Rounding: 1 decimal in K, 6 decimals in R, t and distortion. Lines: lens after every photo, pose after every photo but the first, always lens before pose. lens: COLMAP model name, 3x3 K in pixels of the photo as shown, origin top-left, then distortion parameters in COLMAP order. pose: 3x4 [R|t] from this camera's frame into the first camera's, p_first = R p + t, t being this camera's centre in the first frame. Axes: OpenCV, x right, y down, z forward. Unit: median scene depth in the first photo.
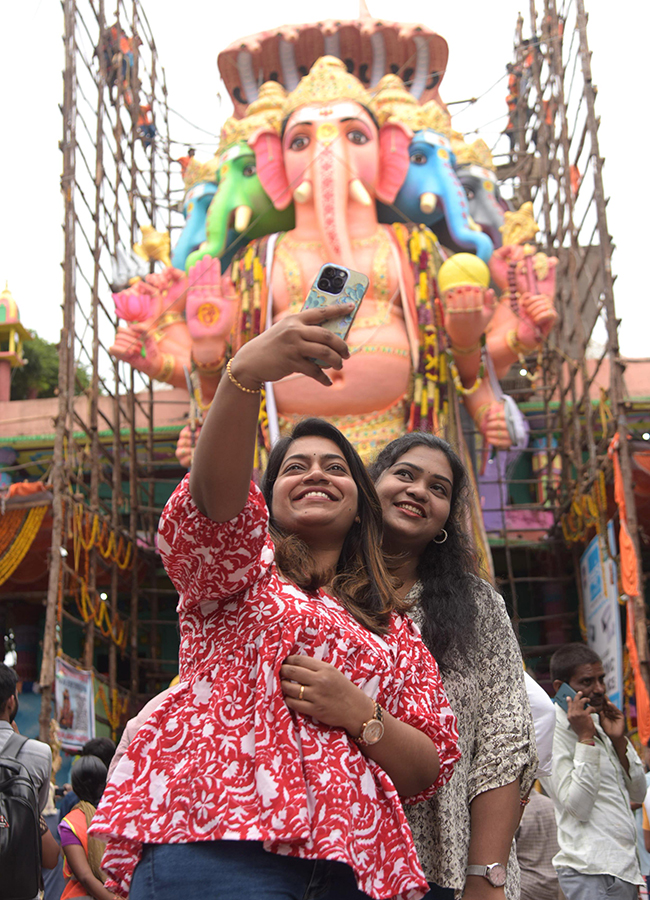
lens RADIAL K [[1343.7, 0, 326.5], [0, 1343.7, 465.8], [0, 0, 1]] dist [-0.022260, -0.052479]
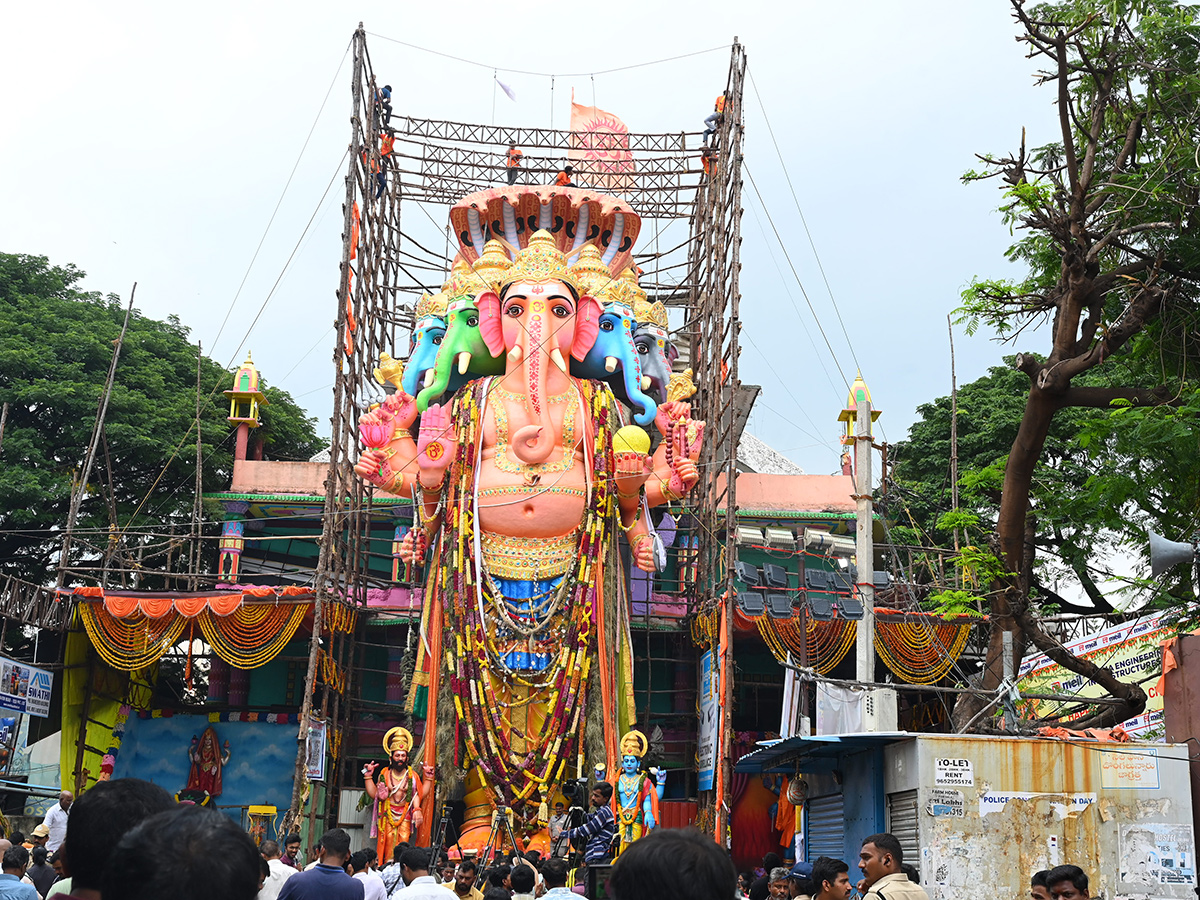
lens RADIAL K [[1500.5, 0, 600.0], [0, 1500.5, 450.0], [0, 0, 1]] dist [0.004258, 0.009201]
pose [[0.992832, 0.088764, 0.080030, -0.042565], [-0.092172, 0.994942, 0.039945, -0.175928], [-0.076080, -0.047035, 0.995992, -0.434204]]
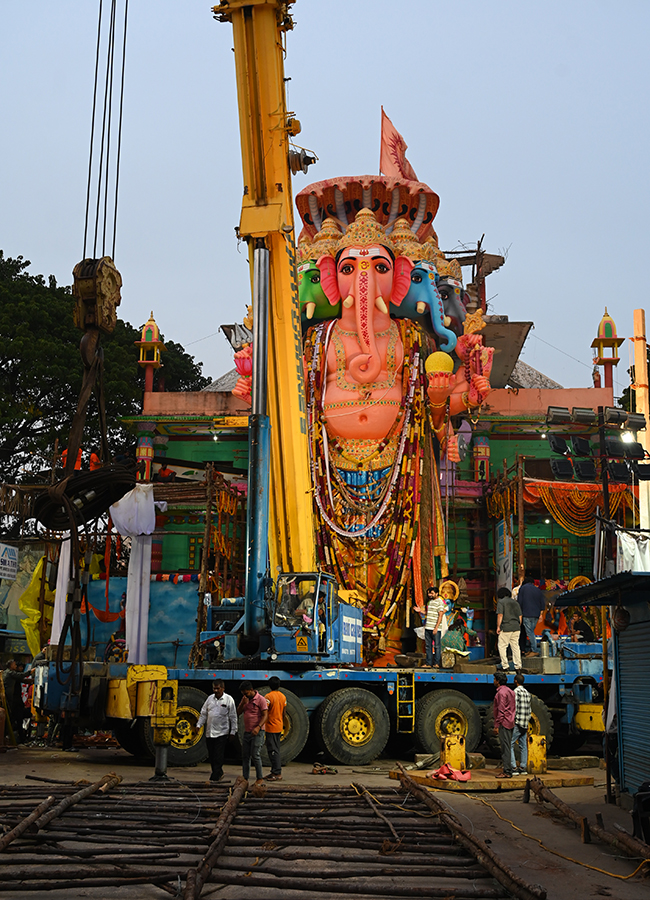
lens RADIAL K [[1051.6, 0, 334.8], [0, 1051.6, 453.8], [0, 0, 1]] dist [0.004574, -0.002335]
pose [[0.998372, 0.052843, 0.021476, -0.052468], [-0.054774, 0.993235, 0.102392, -0.147089], [-0.015920, -0.103401, 0.994512, -0.340955]]
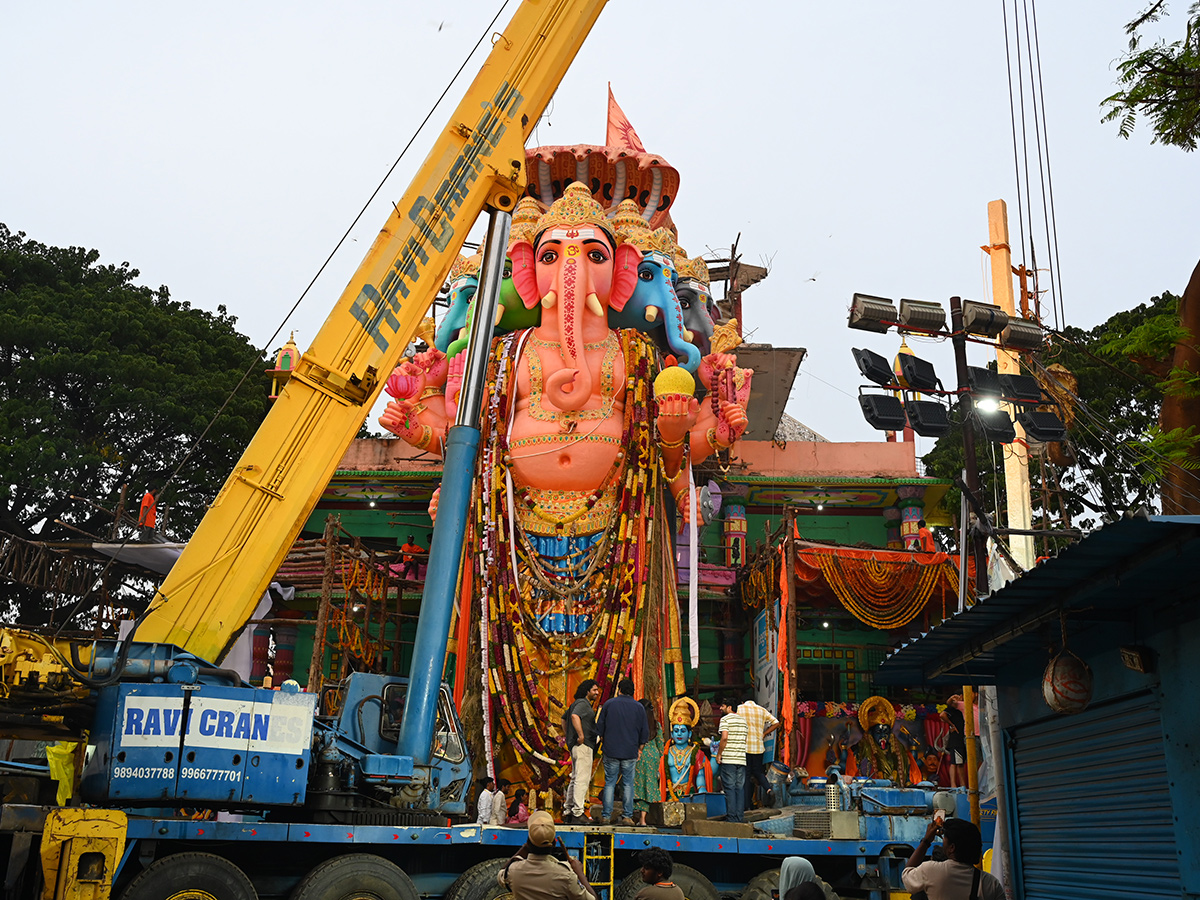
lens RADIAL K [[1210.3, 0, 600.0], [0, 1210.3, 450.0], [0, 0, 1]] dist [0.016084, -0.021874]
pose [[0.996524, 0.074132, 0.038016, -0.002767], [-0.073974, 0.997245, -0.005536, -0.065852], [-0.038321, 0.002705, 0.999262, -0.090768]]
